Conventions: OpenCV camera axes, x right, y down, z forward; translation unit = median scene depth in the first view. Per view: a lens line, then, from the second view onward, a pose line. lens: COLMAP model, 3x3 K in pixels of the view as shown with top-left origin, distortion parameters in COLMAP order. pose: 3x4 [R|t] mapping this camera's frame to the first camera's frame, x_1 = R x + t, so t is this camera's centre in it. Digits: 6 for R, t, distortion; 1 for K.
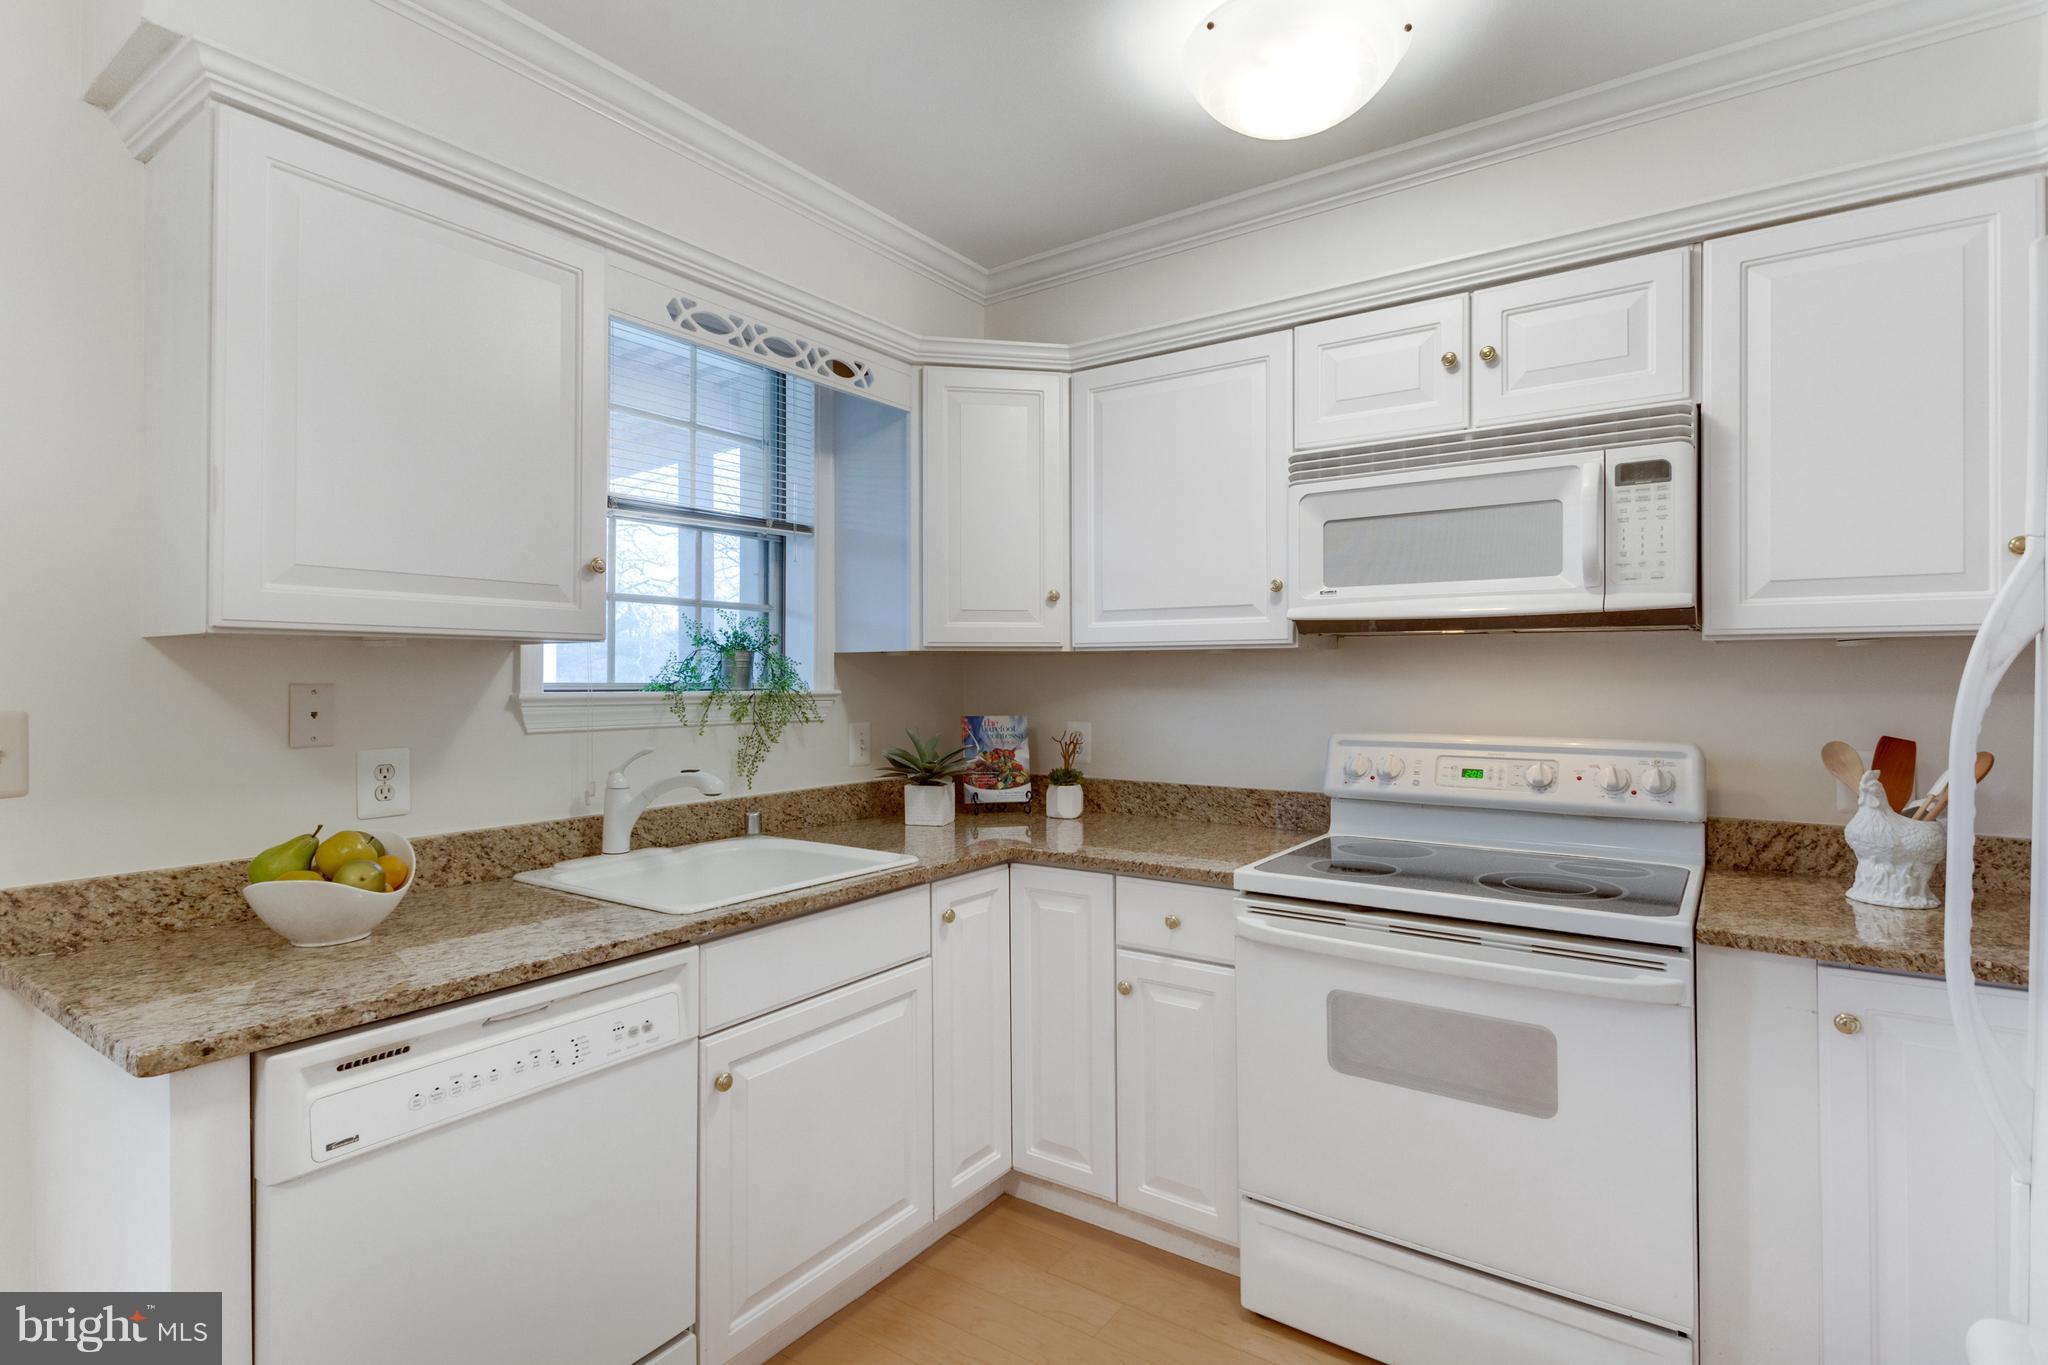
lens RADIAL K [[977.3, 0, 1018.1], [0, 977.3, 676.8], [0, 0, 1]] dist [0.006594, 0.000879]
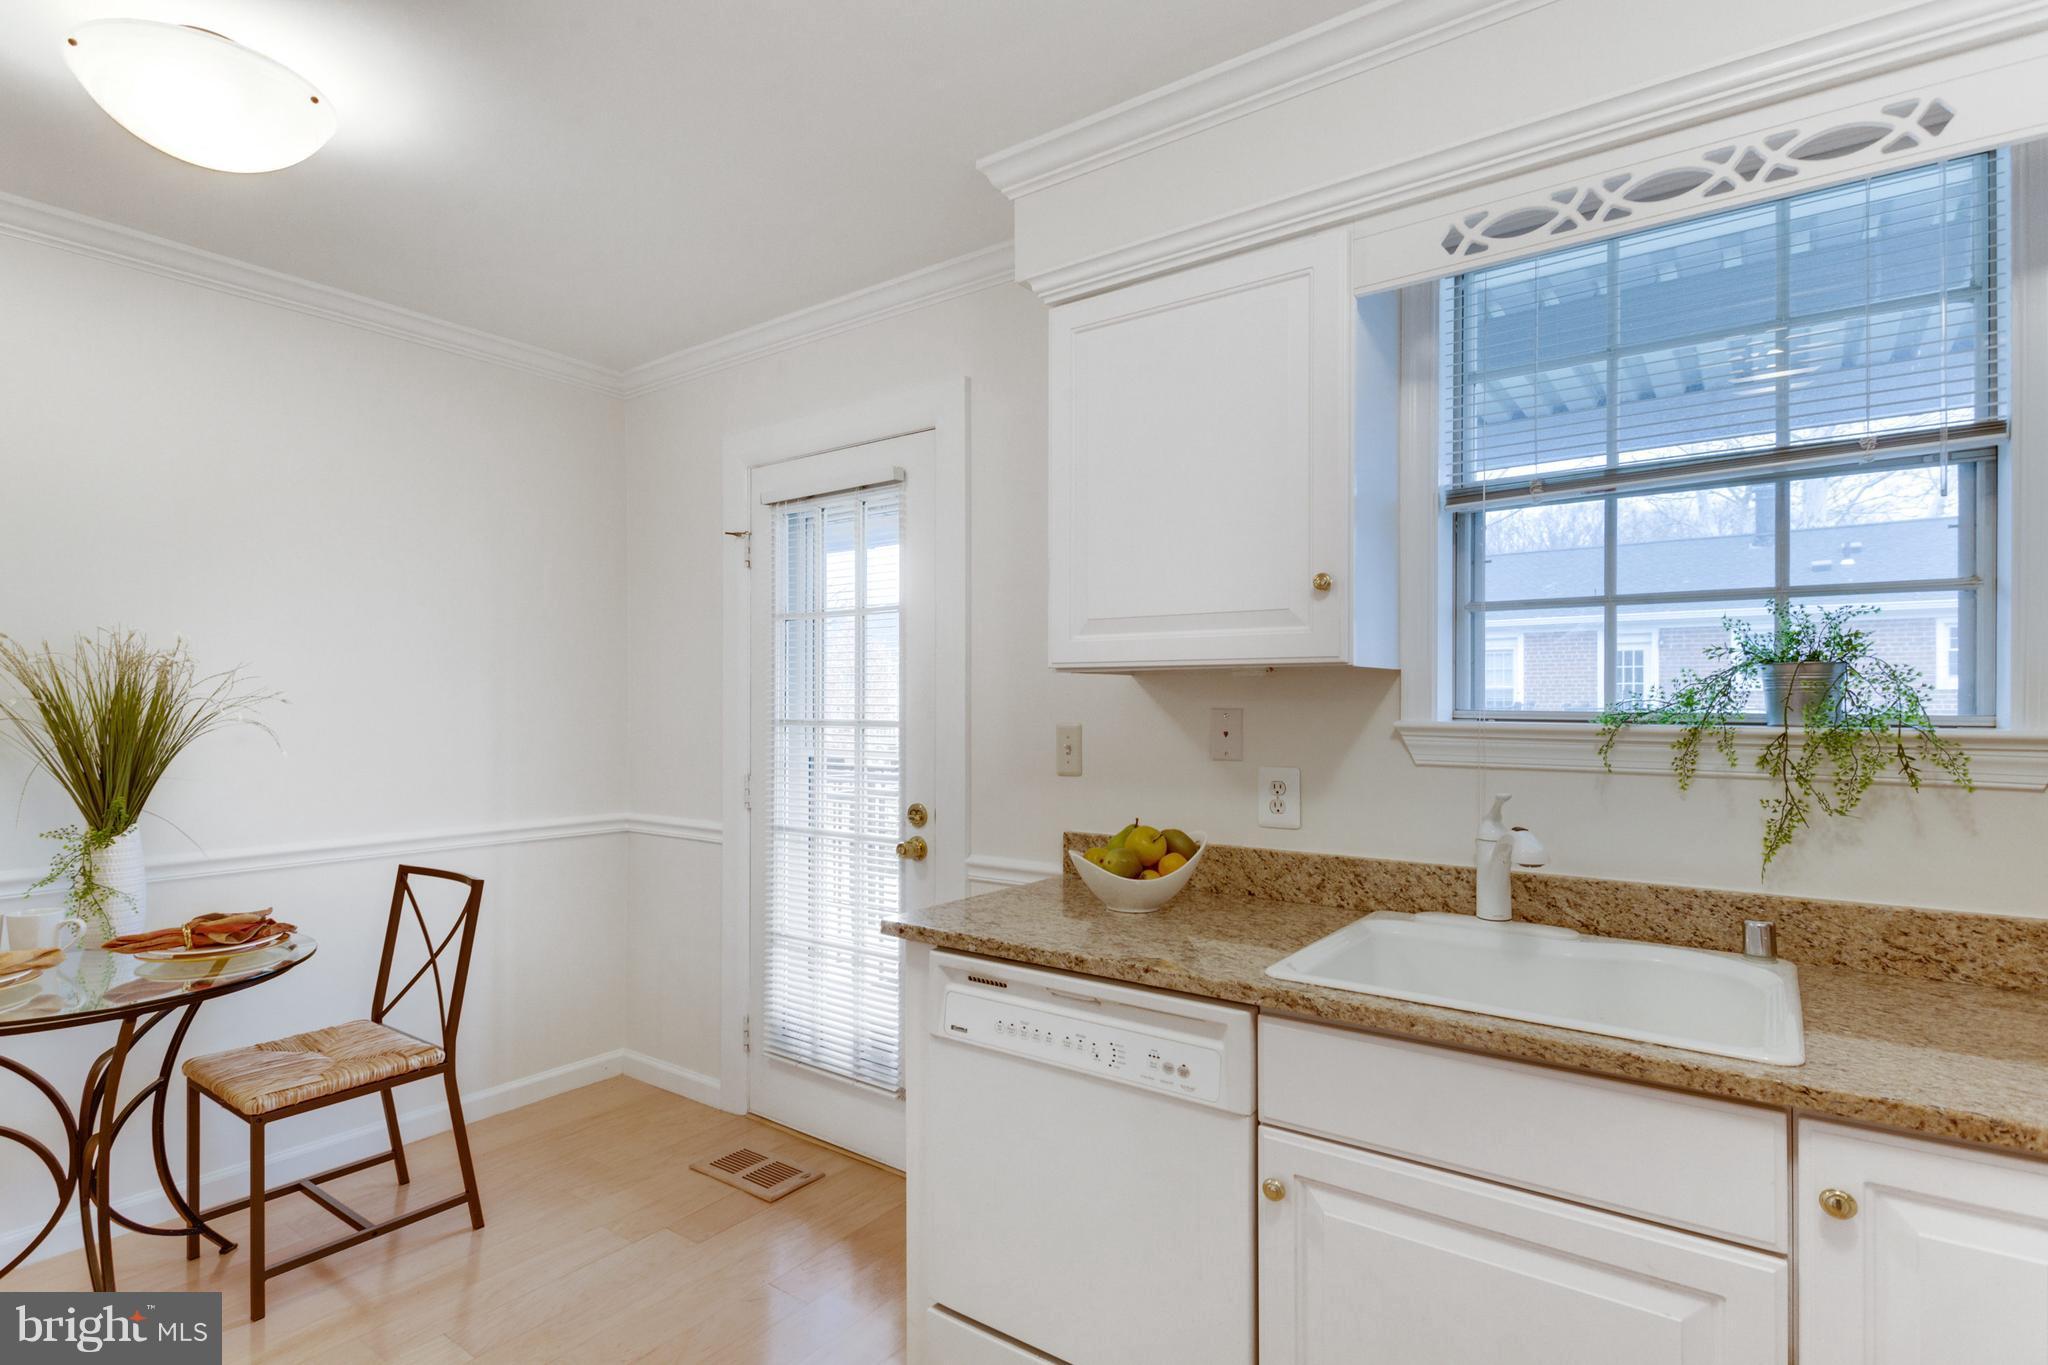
lens RADIAL K [[1021.6, 0, 1032.3], [0, 1021.6, 697.0], [0, 0, 1]] dist [0.001137, -0.000276]
pose [[-0.009784, -0.002926, -0.999948, 0.434177], [0.000075, 0.999996, -0.002927, -0.002585], [0.999952, -0.000104, -0.009784, 0.606409]]
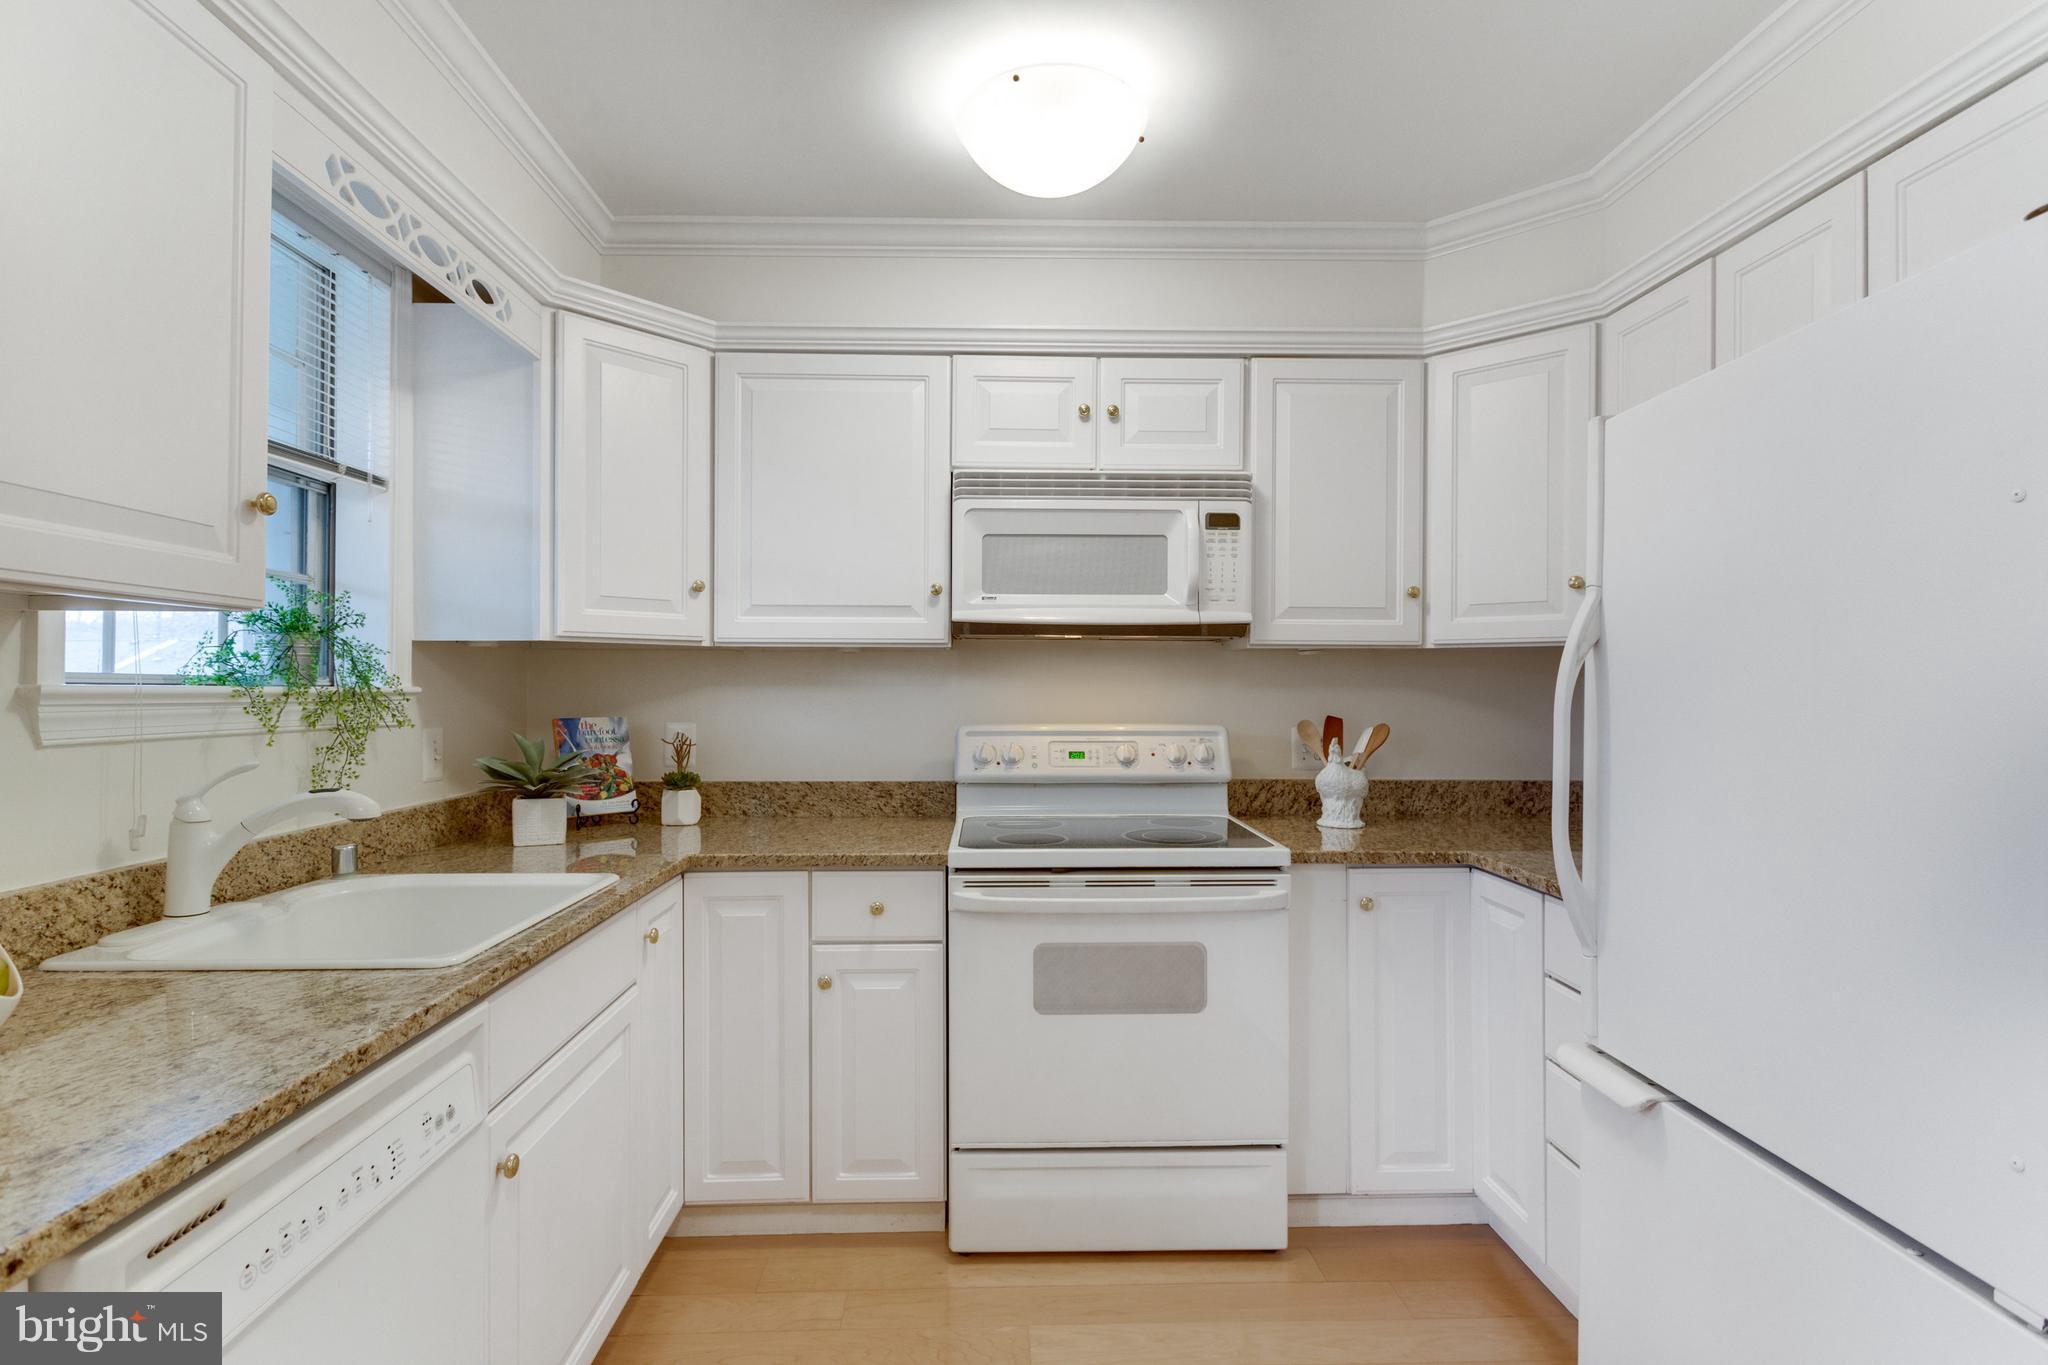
lens RADIAL K [[980.5, 0, 1003.2], [0, 980.5, 687.5], [0, 0, 1]] dist [0.004305, -0.000772]
pose [[0.805981, 0.000866, 0.591941, -0.348151], [-0.002027, 0.999997, 0.001297, 0.015183], [-0.591938, -0.002245, 0.805980, 0.086113]]
